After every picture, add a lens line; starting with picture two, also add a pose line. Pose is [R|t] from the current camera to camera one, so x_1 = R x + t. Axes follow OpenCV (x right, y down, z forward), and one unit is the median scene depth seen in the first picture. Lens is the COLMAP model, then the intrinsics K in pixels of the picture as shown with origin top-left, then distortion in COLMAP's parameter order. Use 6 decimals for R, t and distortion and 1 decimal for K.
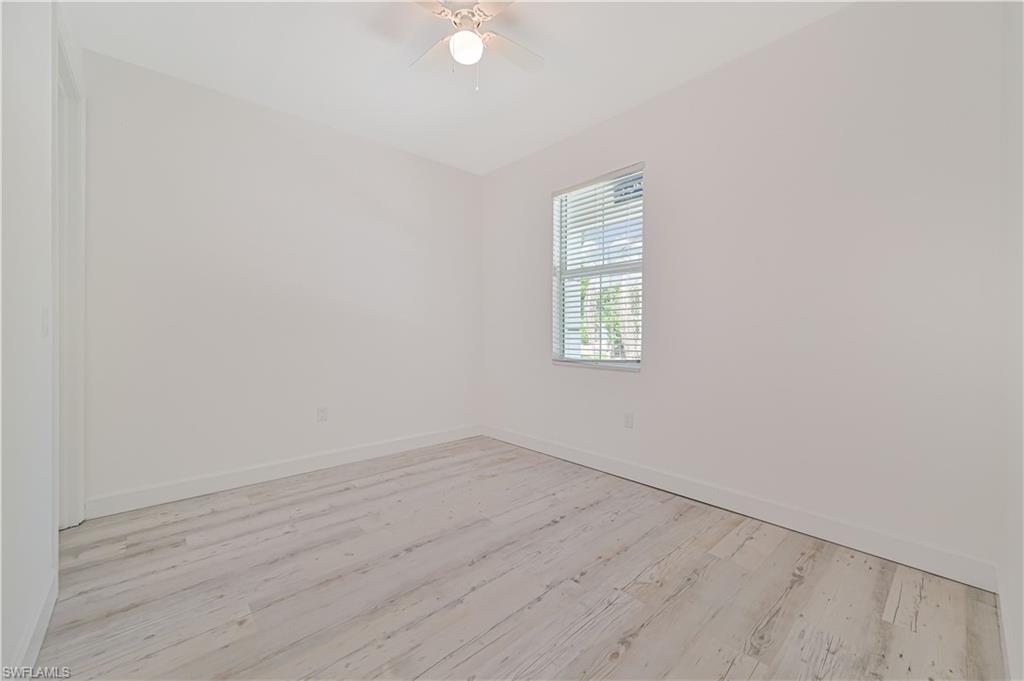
lens RADIAL K [[405.1, 0, 511.9], [0, 405.1, 330.8], [0, 0, 1]] dist [0.000448, 0.000326]
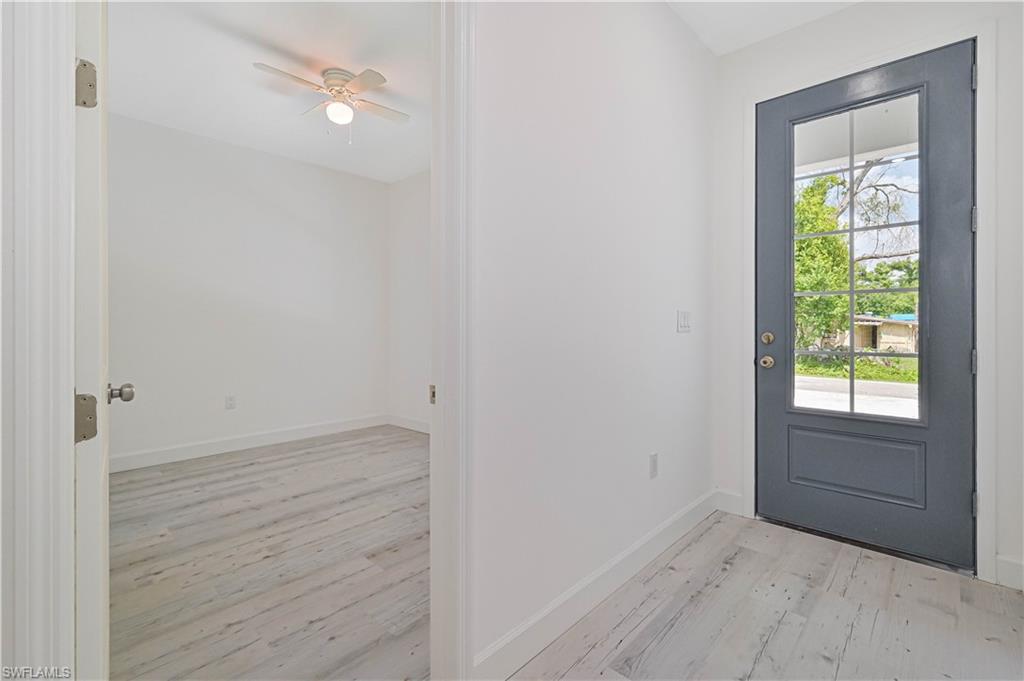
lens RADIAL K [[459.7, 0, 511.6], [0, 459.7, 328.0], [0, 0, 1]] dist [0.000857, -0.000048]
pose [[0.995892, -0.002054, 0.090521, 0.285702], [0.001614, 0.999987, 0.004933, -0.007428], [-0.090530, -0.004767, 0.995882, -0.499763]]
